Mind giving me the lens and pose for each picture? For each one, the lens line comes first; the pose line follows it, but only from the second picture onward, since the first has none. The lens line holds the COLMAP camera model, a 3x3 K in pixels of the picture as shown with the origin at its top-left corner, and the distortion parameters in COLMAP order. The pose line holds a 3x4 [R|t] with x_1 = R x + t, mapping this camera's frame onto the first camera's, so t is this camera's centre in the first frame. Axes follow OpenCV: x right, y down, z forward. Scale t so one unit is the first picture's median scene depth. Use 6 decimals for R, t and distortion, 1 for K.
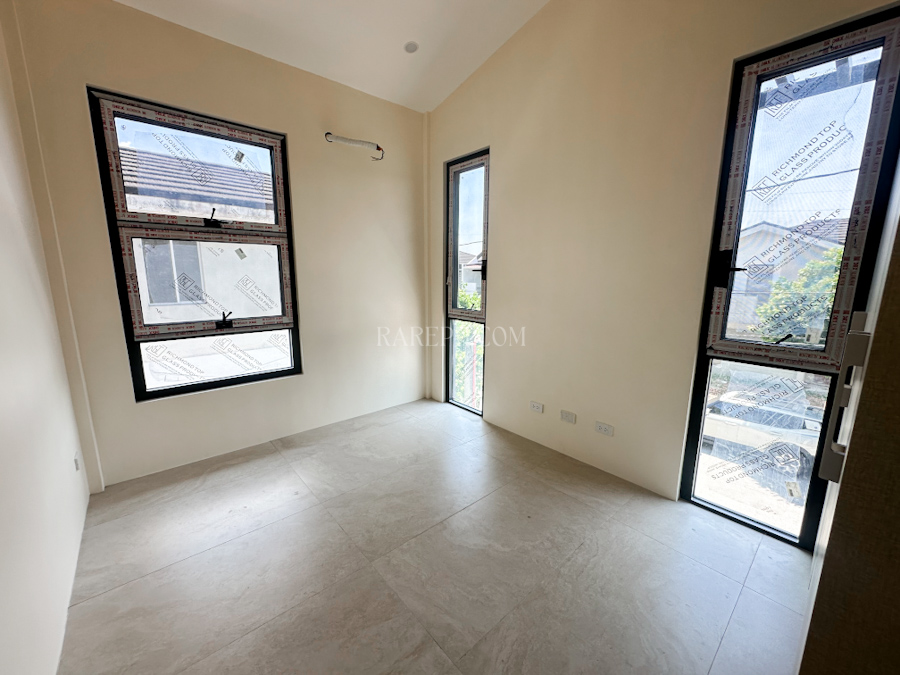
lens RADIAL K [[360.3, 0, 448.3], [0, 360.3, 335.4], [0, 0, 1]] dist [-0.000762, 0.000311]
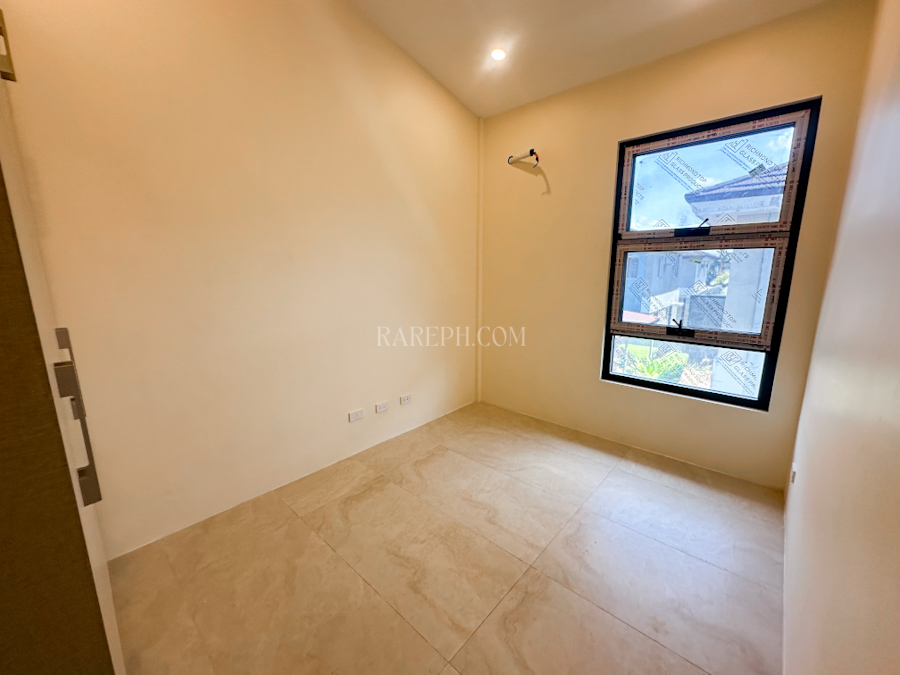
lens RADIAL K [[358.1, 0, 450.0], [0, 358.1, 337.5], [0, 0, 1]] dist [0.000105, 0.000330]
pose [[0.109208, 0.174431, -0.978595, 0.292993], [-0.173351, 0.972739, 0.154042, -0.059979], [0.978787, 0.152818, 0.136468, 0.236882]]
